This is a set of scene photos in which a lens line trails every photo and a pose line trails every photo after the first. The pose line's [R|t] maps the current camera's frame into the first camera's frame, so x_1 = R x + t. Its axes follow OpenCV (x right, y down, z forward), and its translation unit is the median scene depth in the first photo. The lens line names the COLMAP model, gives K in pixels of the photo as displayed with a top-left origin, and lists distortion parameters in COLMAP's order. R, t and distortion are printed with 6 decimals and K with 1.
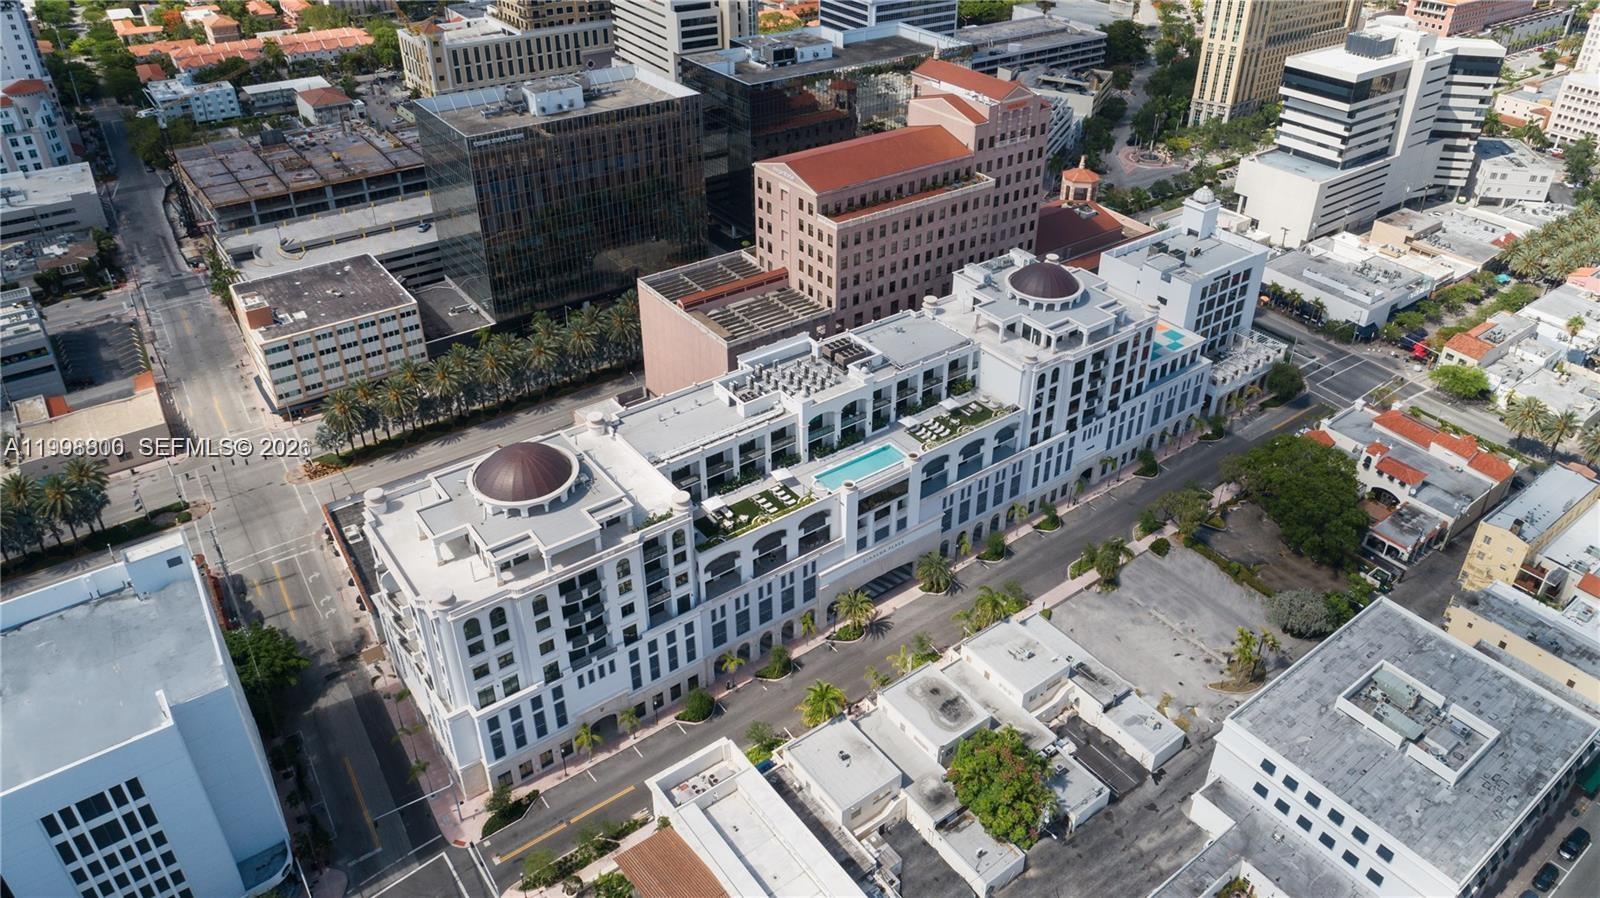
lens RADIAL K [[1098.4, 0, 856.0], [0, 1098.4, 367.7], [0, 0, 1]] dist [-0.008824, -0.000950]
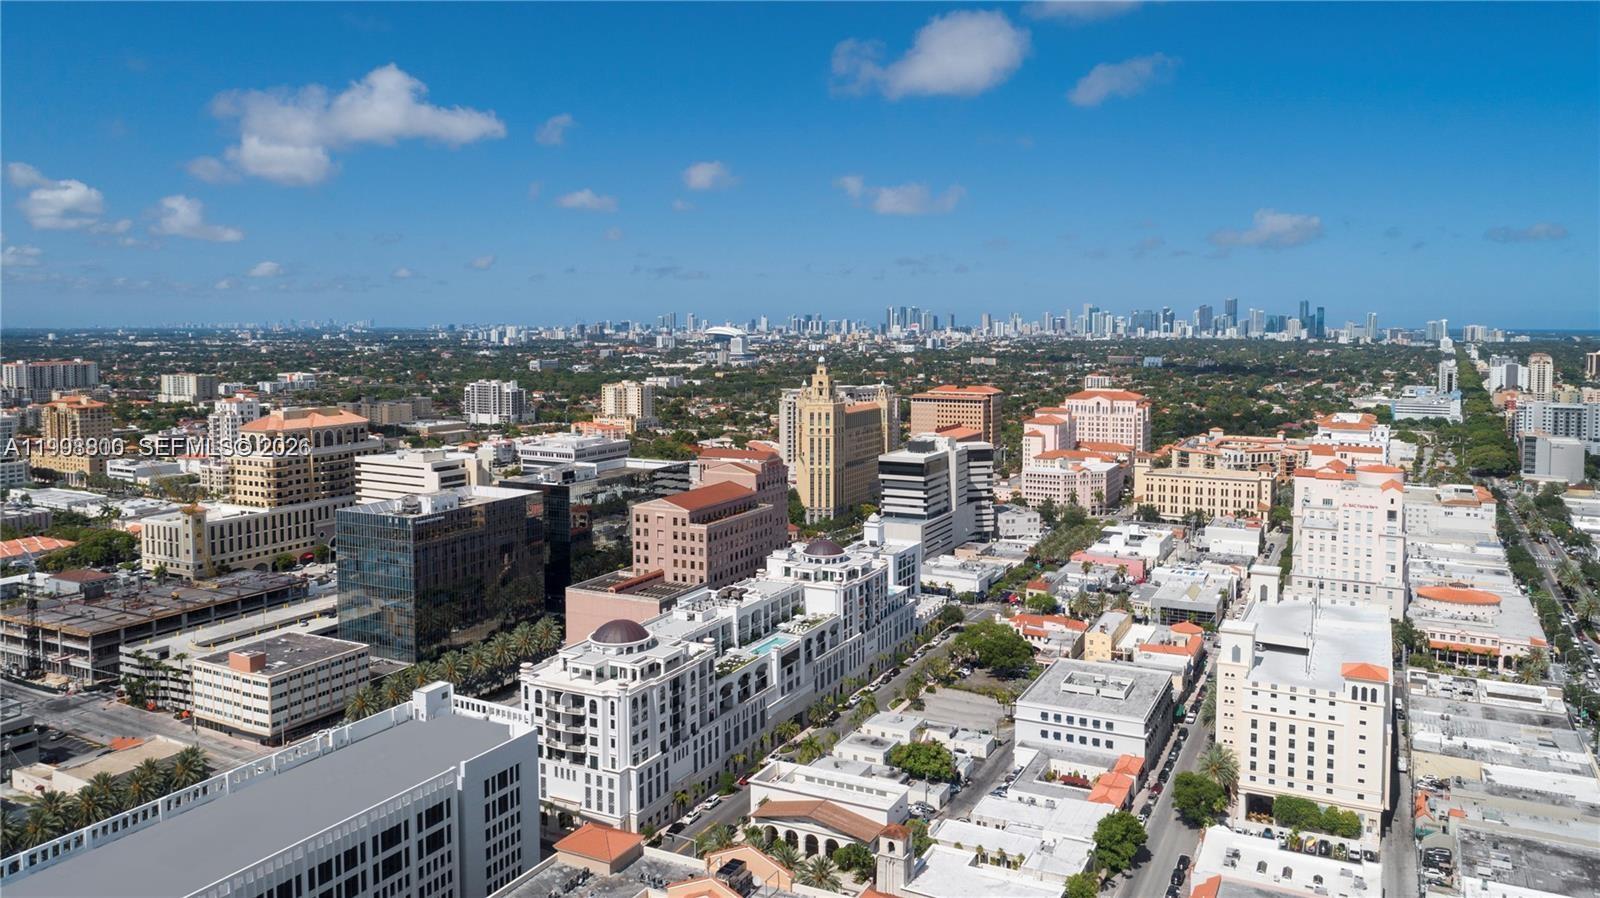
lens RADIAL K [[1099.0, 0, 847.5], [0, 1099.0, 340.3], [0, 0, 1]] dist [-0.009769, -0.001948]
pose [[0.898749, -0.029351, 0.437481, -0.536437], [0.235280, 0.874226, -0.424702, 0.372870], [-0.369992, 0.484631, 0.792615, -0.508897]]
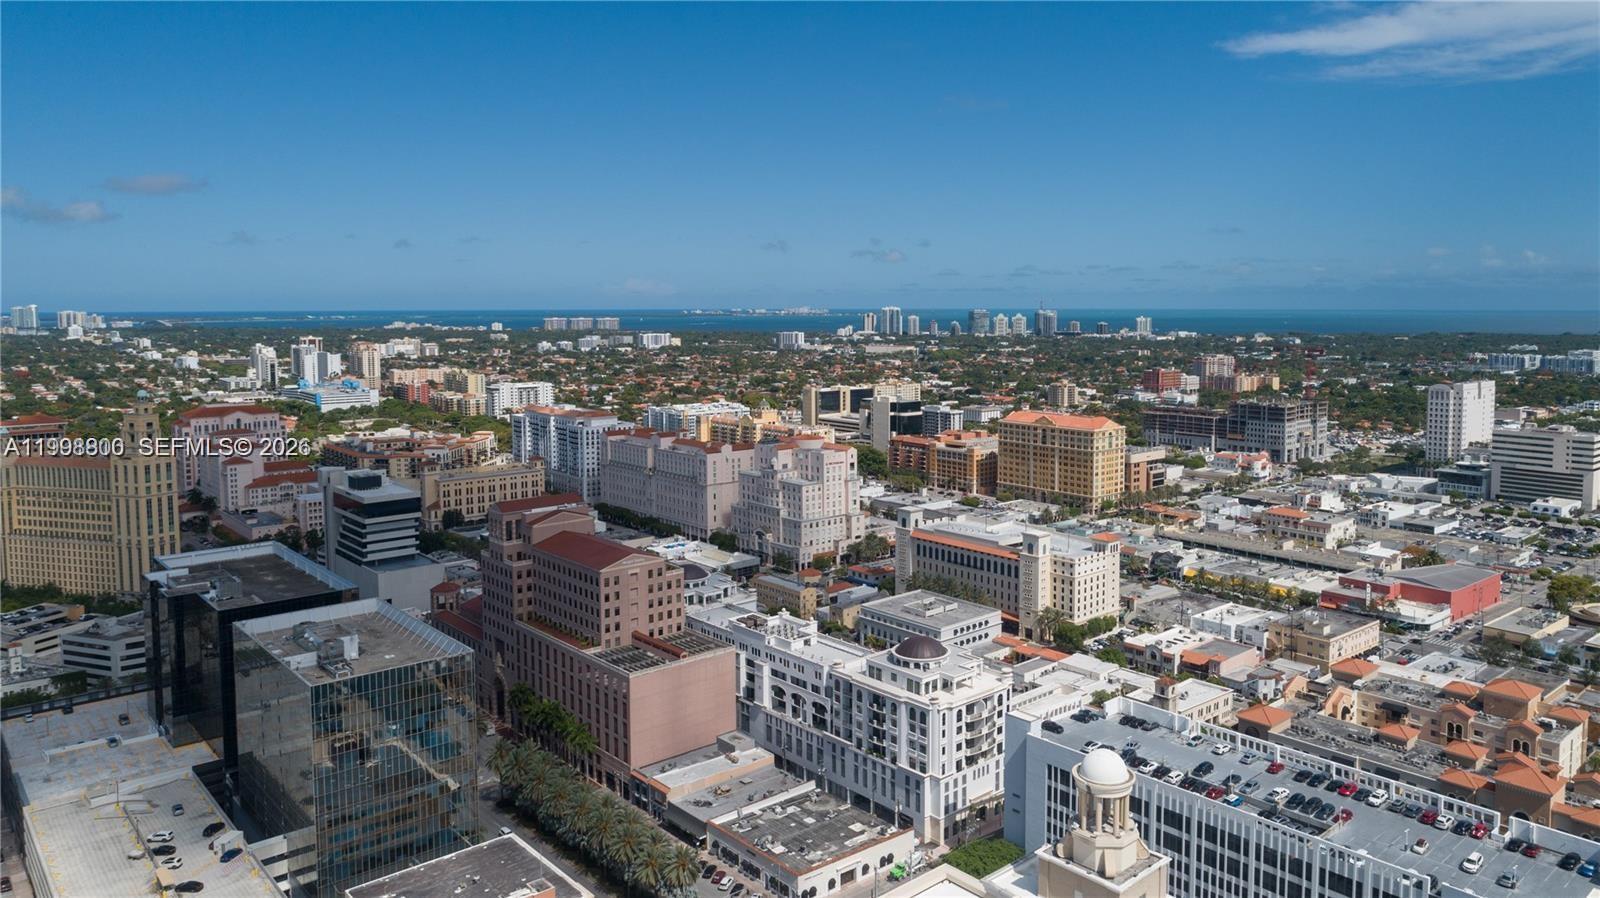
lens RADIAL K [[1115.9, 0, 810.3], [0, 1115.9, 325.9], [0, 0, 1]] dist [-0.011584, -0.002054]
pose [[-0.039325, -0.045692, 0.998181, -1.605197], [0.502395, 0.862604, 0.059279, -0.434452], [-0.863744, 0.503812, -0.010966, 0.685116]]
